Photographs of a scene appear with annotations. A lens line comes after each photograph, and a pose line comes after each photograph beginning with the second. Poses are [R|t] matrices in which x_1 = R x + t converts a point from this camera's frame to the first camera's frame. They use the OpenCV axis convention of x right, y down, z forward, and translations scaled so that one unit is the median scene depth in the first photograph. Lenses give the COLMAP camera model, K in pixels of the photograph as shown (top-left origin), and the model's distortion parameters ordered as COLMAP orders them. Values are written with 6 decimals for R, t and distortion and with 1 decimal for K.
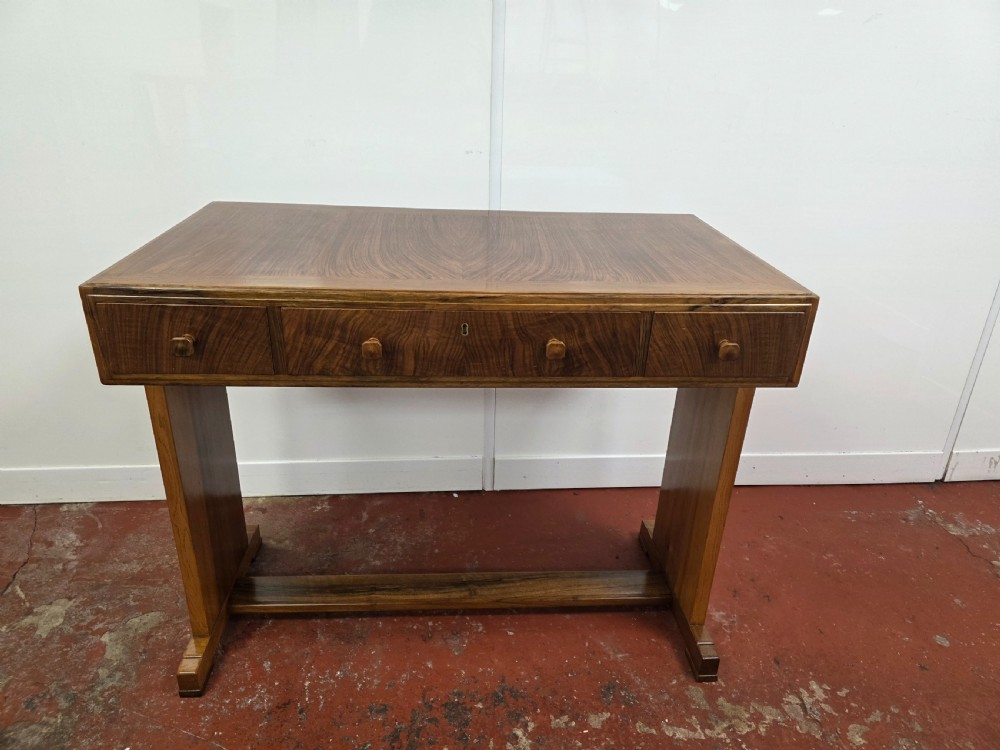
lens RADIAL K [[677.9, 0, 500.7], [0, 677.9, 371.3], [0, 0, 1]] dist [0.041734, -0.047136]
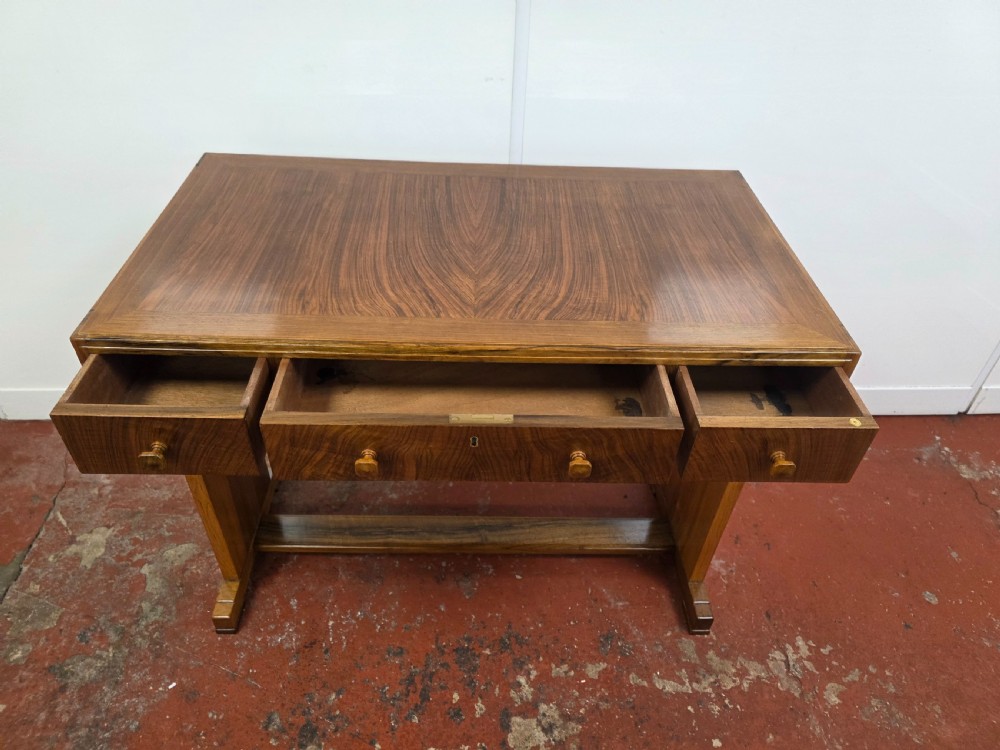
lens RADIAL K [[680.9, 0, 497.6], [0, 680.9, 368.4], [0, 0, 1]] dist [0.037376, -0.044975]
pose [[0.998962, 0.032241, -0.032185, 0.005867], [-0.022399, 0.962806, 0.269265, -0.237494], [0.039669, -0.268264, 0.962528, 0.064279]]
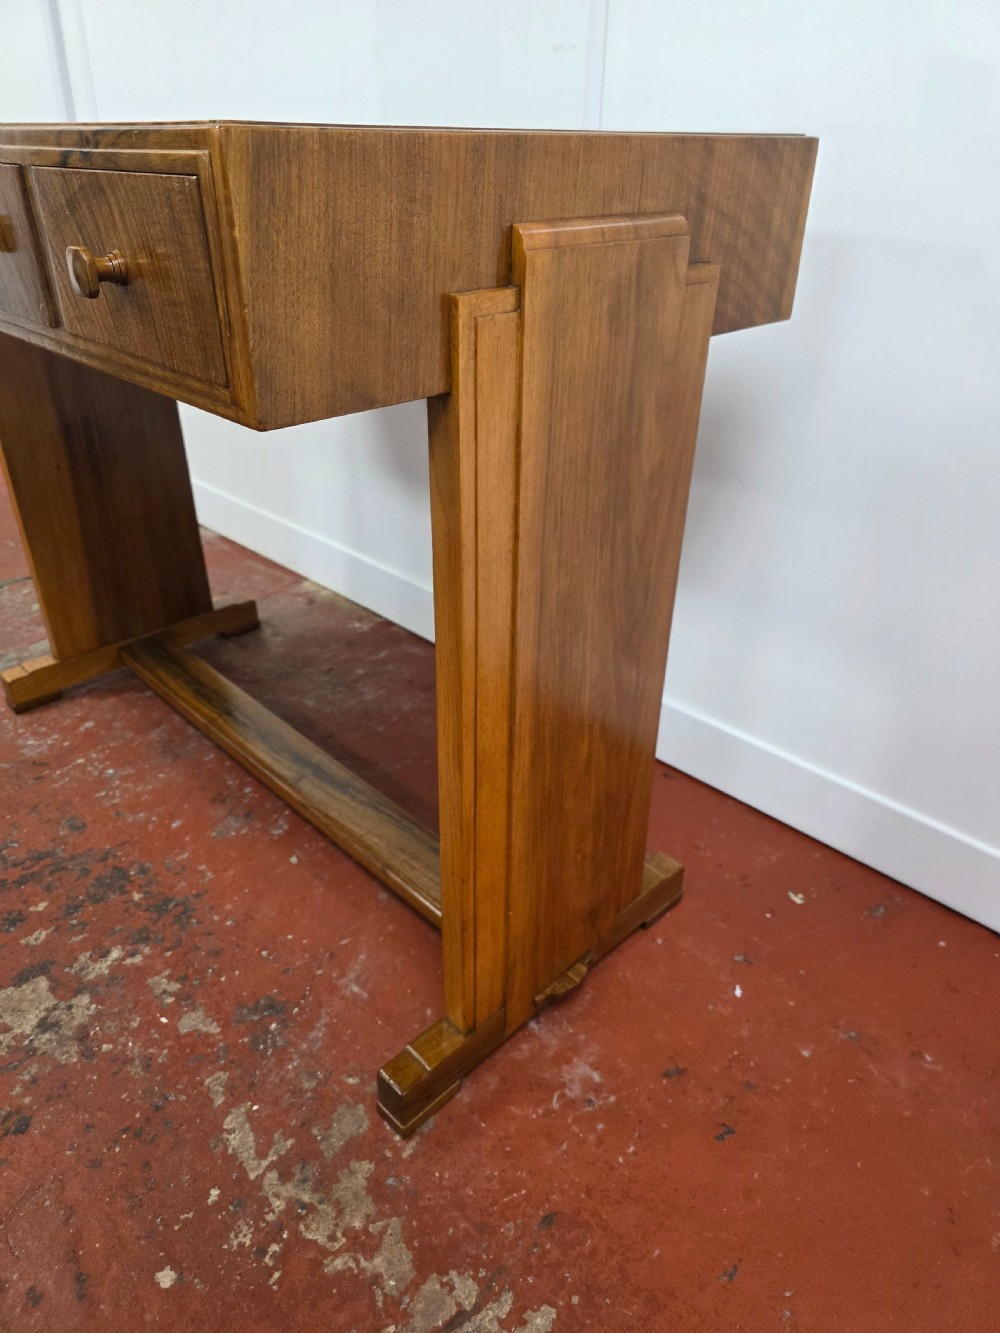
lens RADIAL K [[911.6, 0, 510.7], [0, 911.6, 661.3], [0, 0, 1]] dist [0.024322, -0.036418]
pose [[0.651223, 0.354974, -0.670748, 0.688531], [-0.310902, 0.931075, 0.190893, 0.002482], [0.692278, 0.084222, 0.716699, 0.585482]]
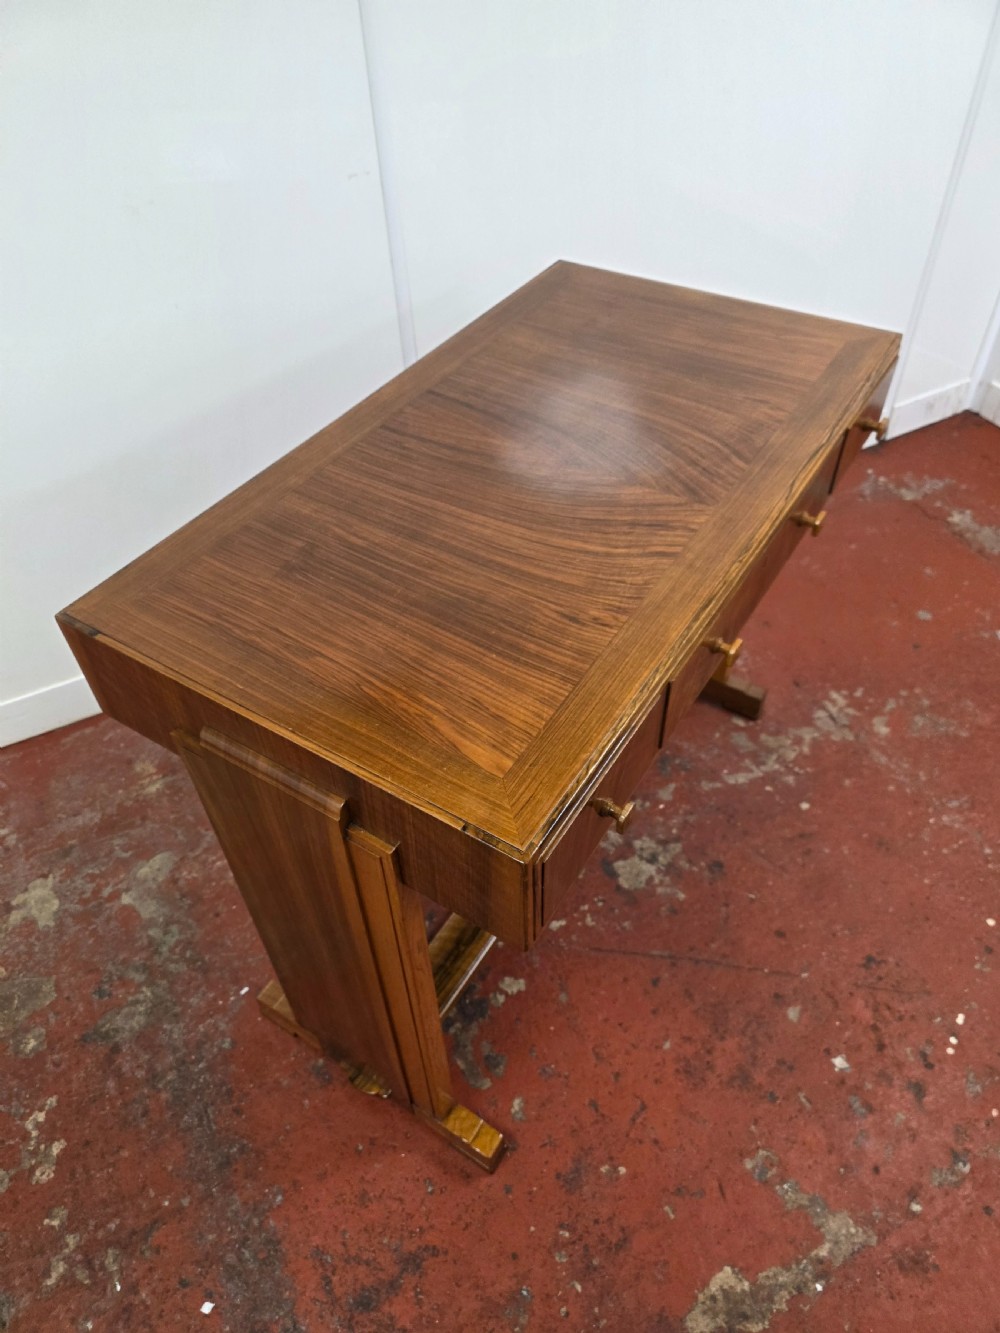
lens RADIAL K [[913.1, 0, 500.8], [0, 913.1, 679.6], [0, 0, 1]] dist [0.039767, -0.046771]
pose [[0.928108, -0.307935, 0.209267, -0.314882], [0.209270, 0.896349, 0.390852, -0.227080], [-0.307933, -0.318960, 0.896349, -0.102706]]
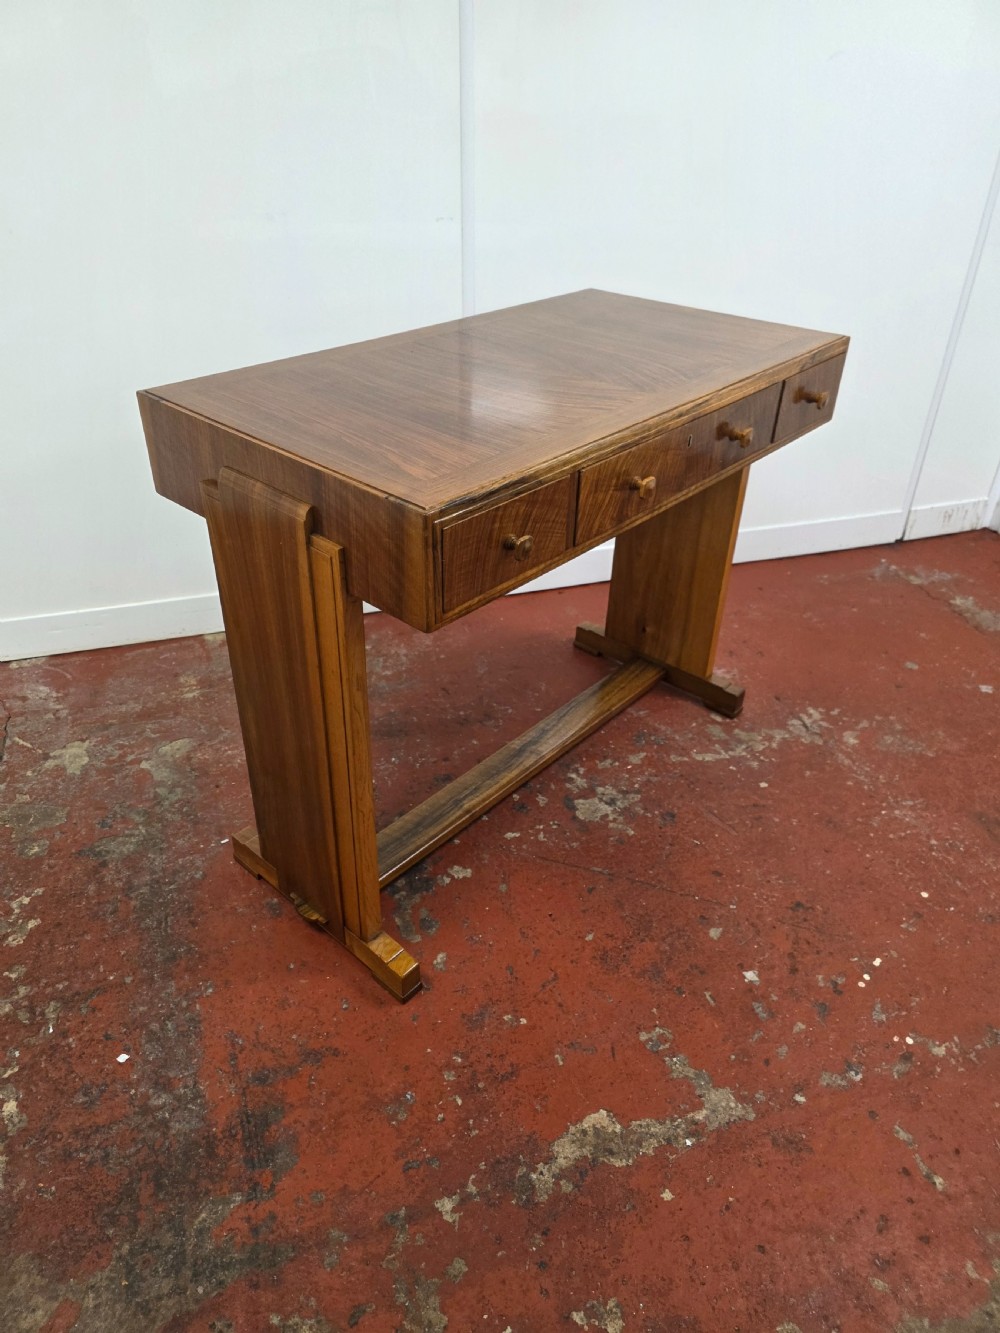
lens RADIAL K [[906.3, 0, 492.9], [0, 906.3, 666.3], [0, 0, 1]] dist [0.059553, -0.063896]
pose [[0.978274, -0.128089, 0.163015, -0.301268], [0.099911, 0.980252, 0.170655, 0.080189], [-0.181655, -0.150660, 0.971753, -0.369022]]
